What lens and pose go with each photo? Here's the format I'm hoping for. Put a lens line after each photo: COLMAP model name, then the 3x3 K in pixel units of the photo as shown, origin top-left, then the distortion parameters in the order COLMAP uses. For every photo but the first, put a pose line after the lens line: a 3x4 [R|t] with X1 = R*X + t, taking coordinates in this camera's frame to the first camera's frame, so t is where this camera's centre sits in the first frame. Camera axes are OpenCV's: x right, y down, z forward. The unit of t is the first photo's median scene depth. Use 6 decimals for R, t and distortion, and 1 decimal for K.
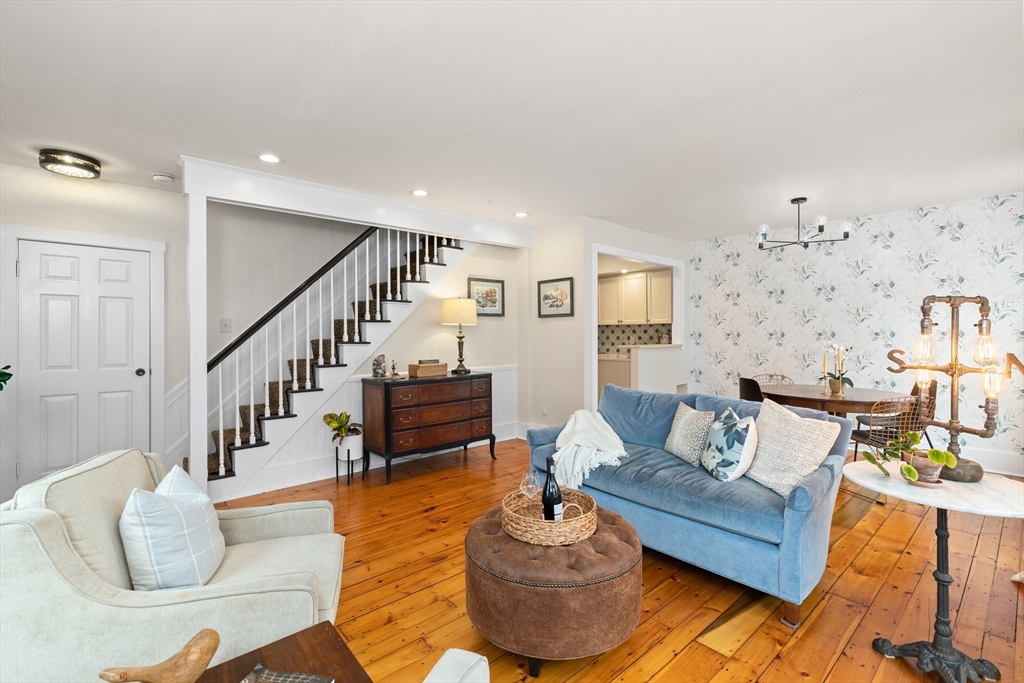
lens RADIAL K [[472.0, 0, 510.9], [0, 472.0, 329.7], [0, 0, 1]] dist [-0.001660, -0.000114]
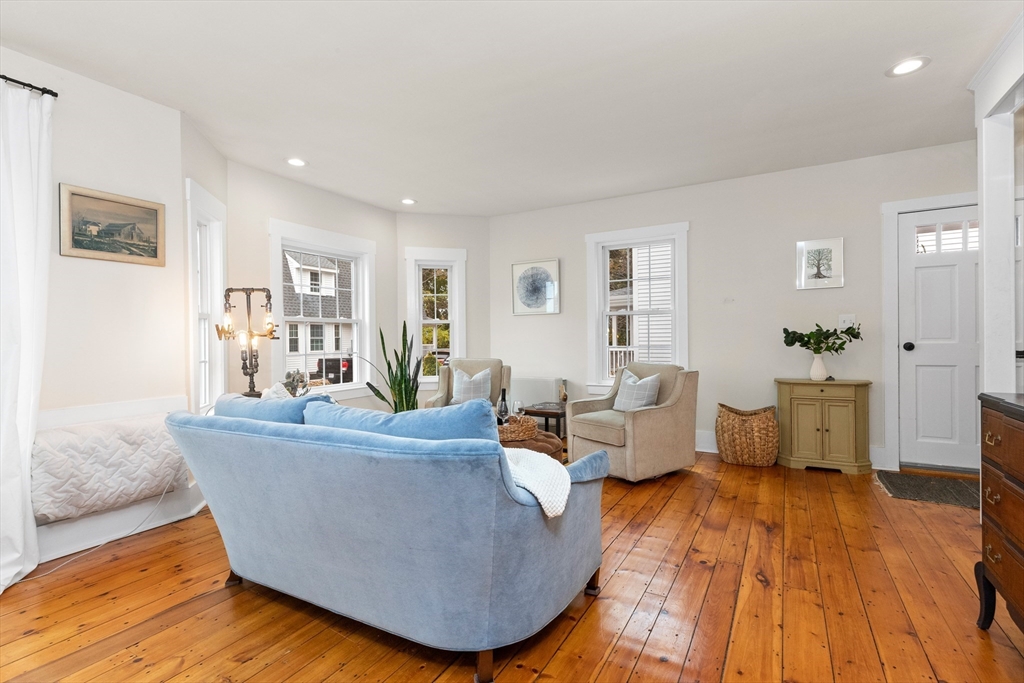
lens RADIAL K [[478.0, 0, 512.0], [0, 478.0, 341.5], [0, 0, 1]] dist [0.003267, 0.000514]
pose [[-0.949996, -0.001248, -0.312260, 0.355528], [-0.002158, 0.999994, 0.002569, 0.058157], [0.312255, 0.003114, -0.949993, 1.510626]]
